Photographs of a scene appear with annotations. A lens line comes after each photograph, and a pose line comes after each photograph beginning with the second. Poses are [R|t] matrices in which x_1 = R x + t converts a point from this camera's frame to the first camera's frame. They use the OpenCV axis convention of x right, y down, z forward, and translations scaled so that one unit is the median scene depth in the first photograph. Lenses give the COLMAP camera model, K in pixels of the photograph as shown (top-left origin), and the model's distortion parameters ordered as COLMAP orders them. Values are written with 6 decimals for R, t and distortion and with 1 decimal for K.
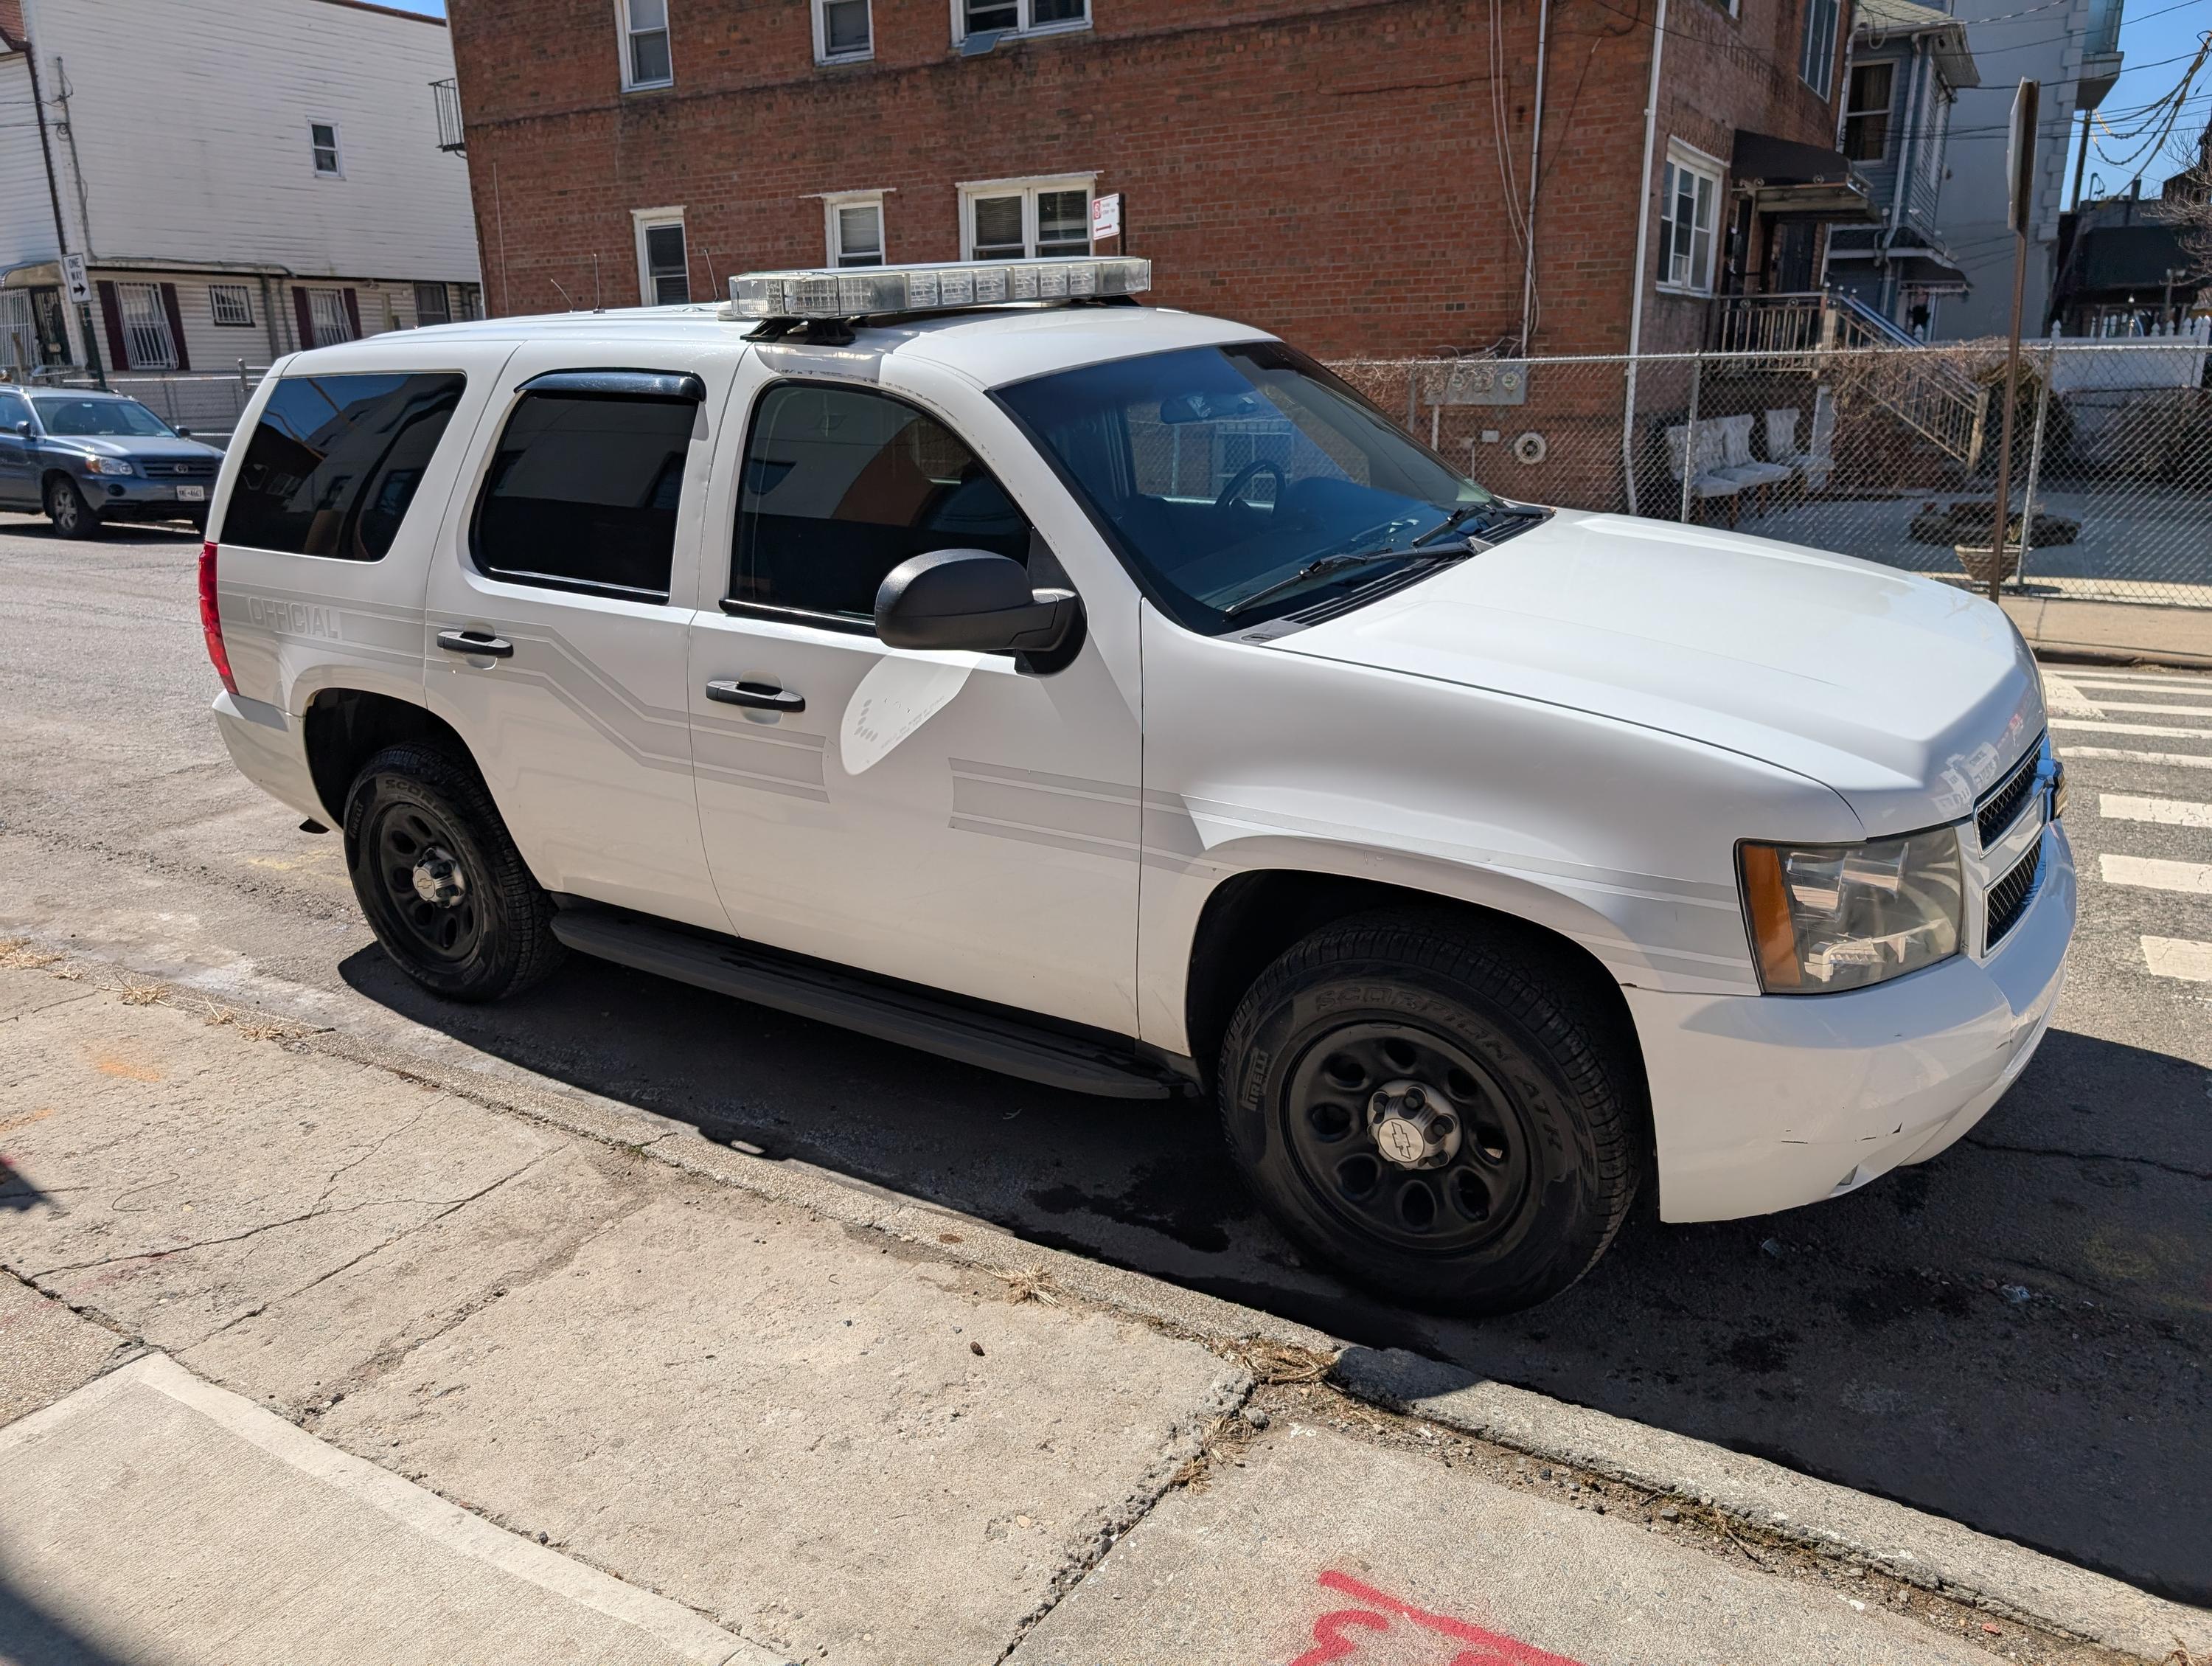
lens RADIAL K [[1651.5, 0, 1104.9], [0, 1651.5, 885.9], [0, 0, 1]] dist [0.035692, -0.054194]
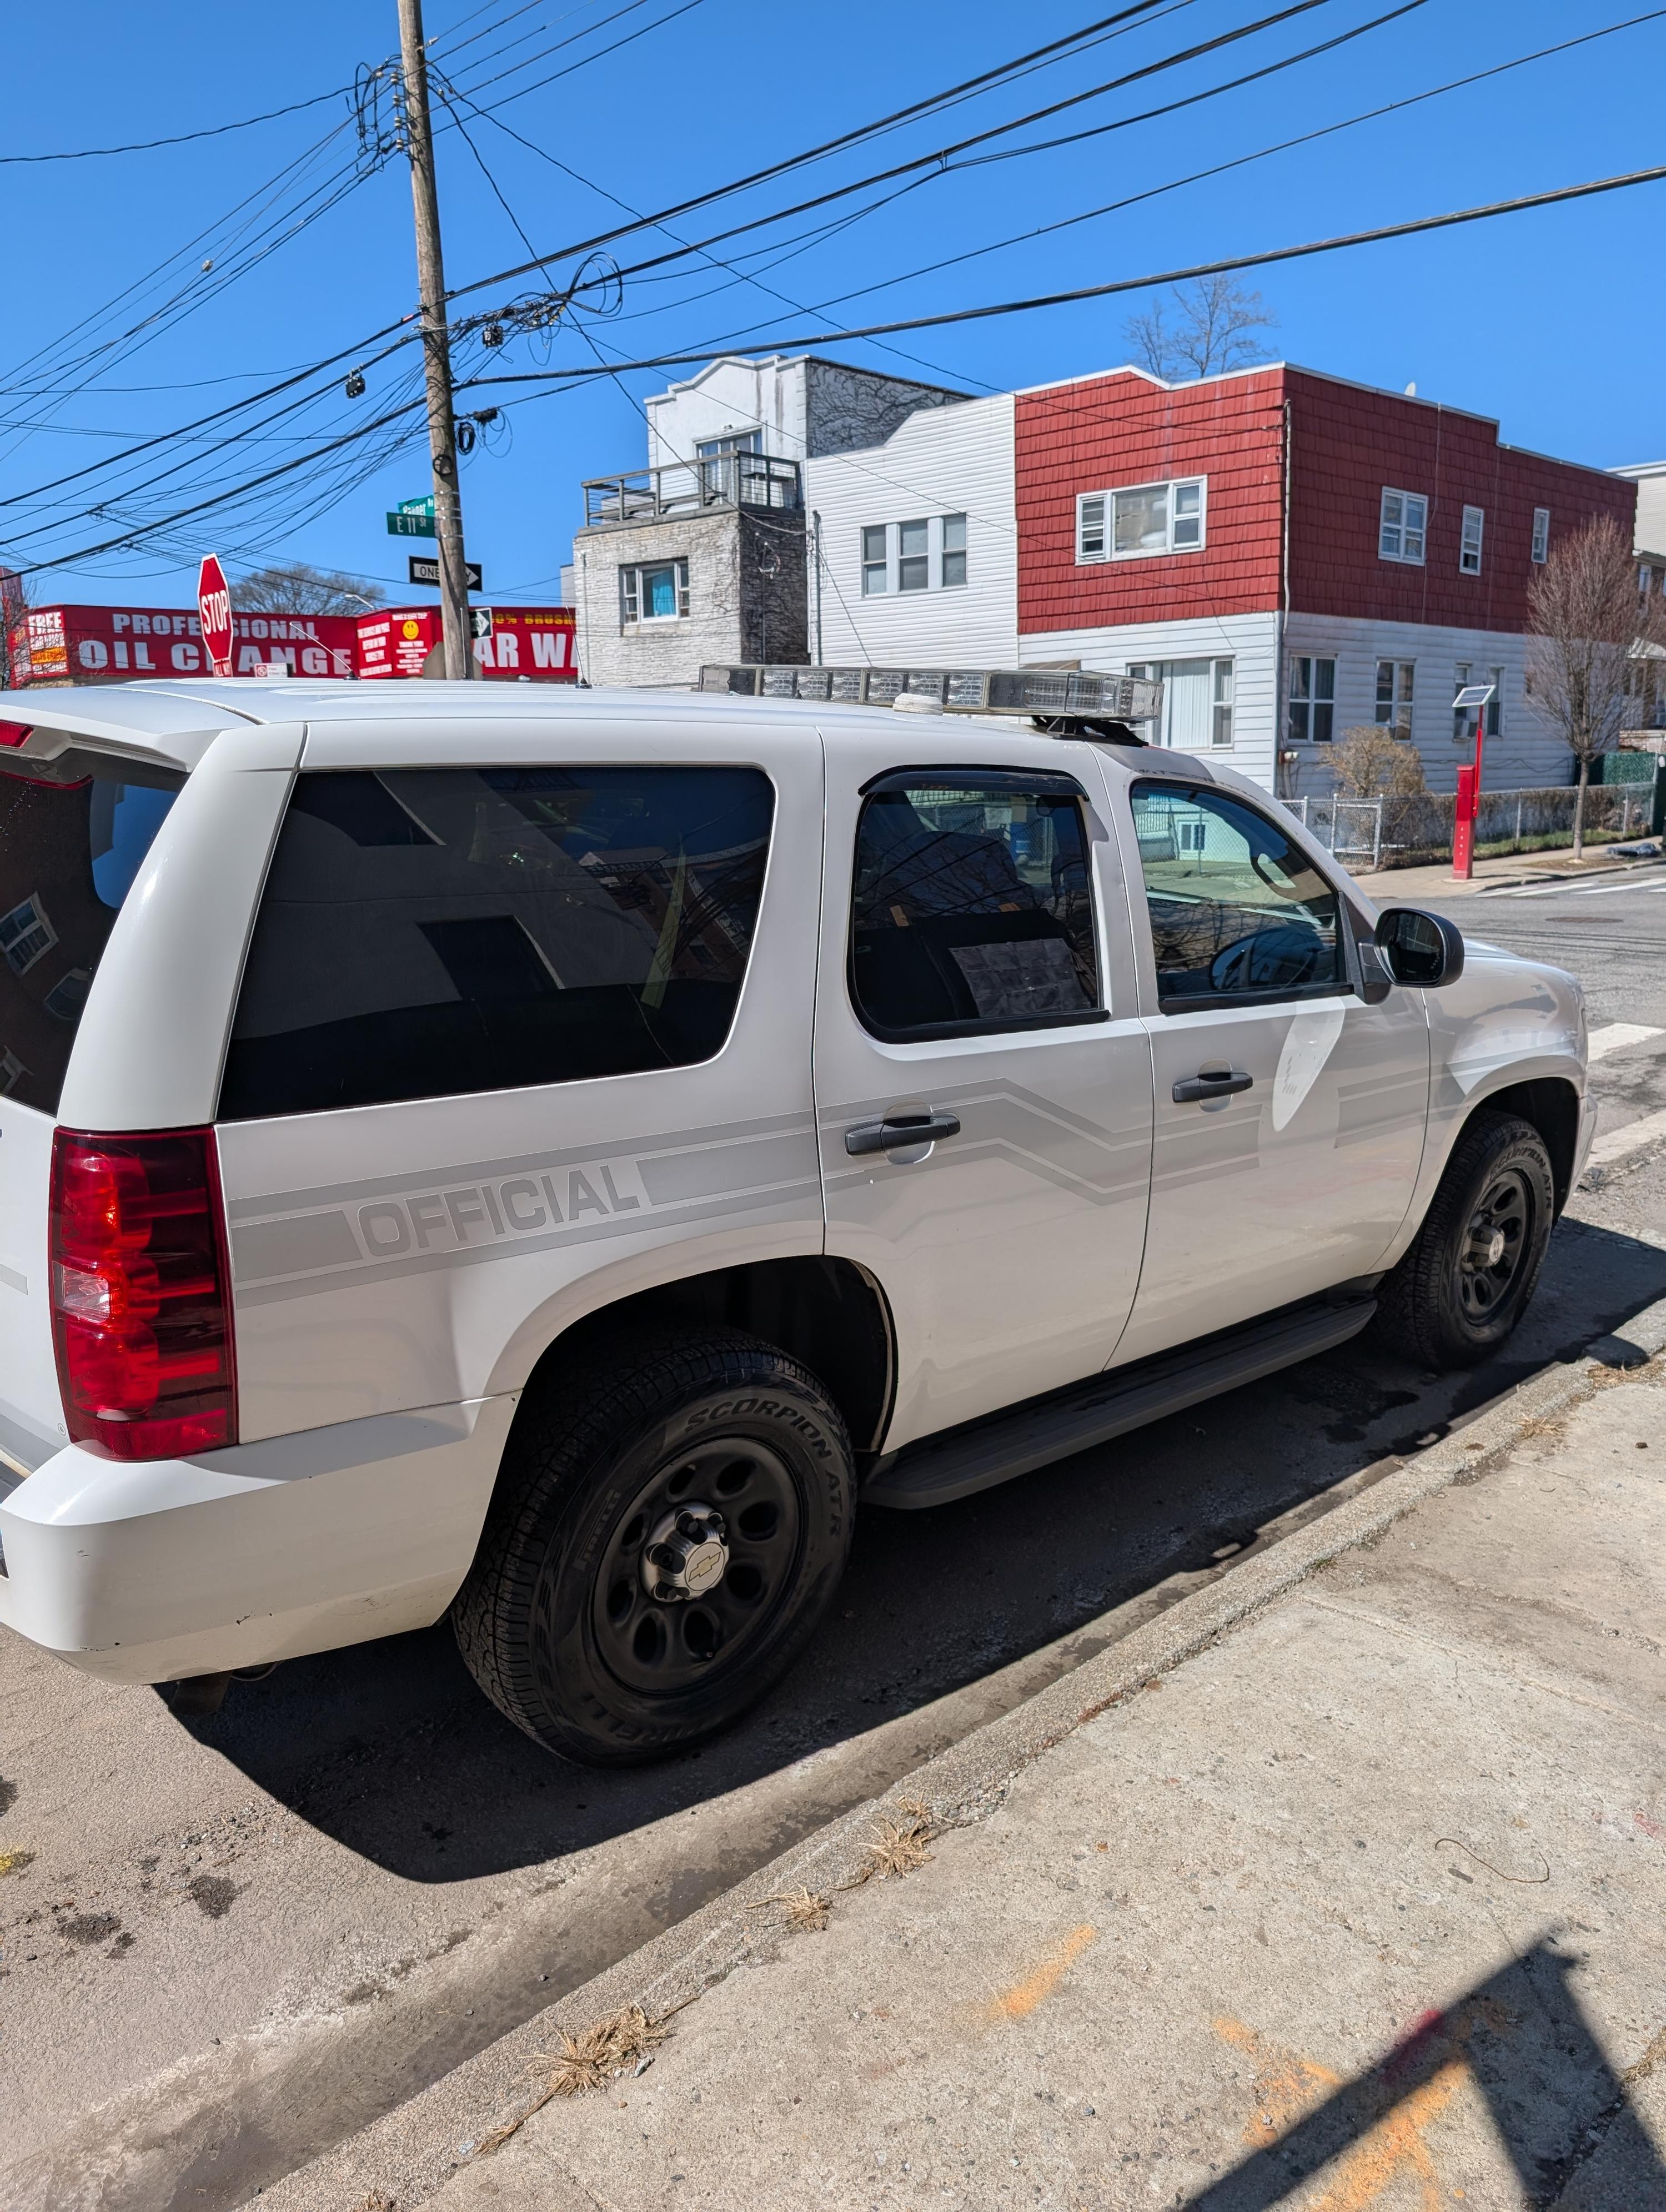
lens RADIAL K [[1651.5, 0, 841.7], [0, 1651.5, 1106.2], [0, 0, 1]] dist [0.035692, -0.054194]
pose [[0.218804, -0.175608, 0.959837, -1.207034], [0.288938, 0.951218, 0.108165, -0.272104], [-0.932008, 0.253667, 0.258870, 0.939184]]
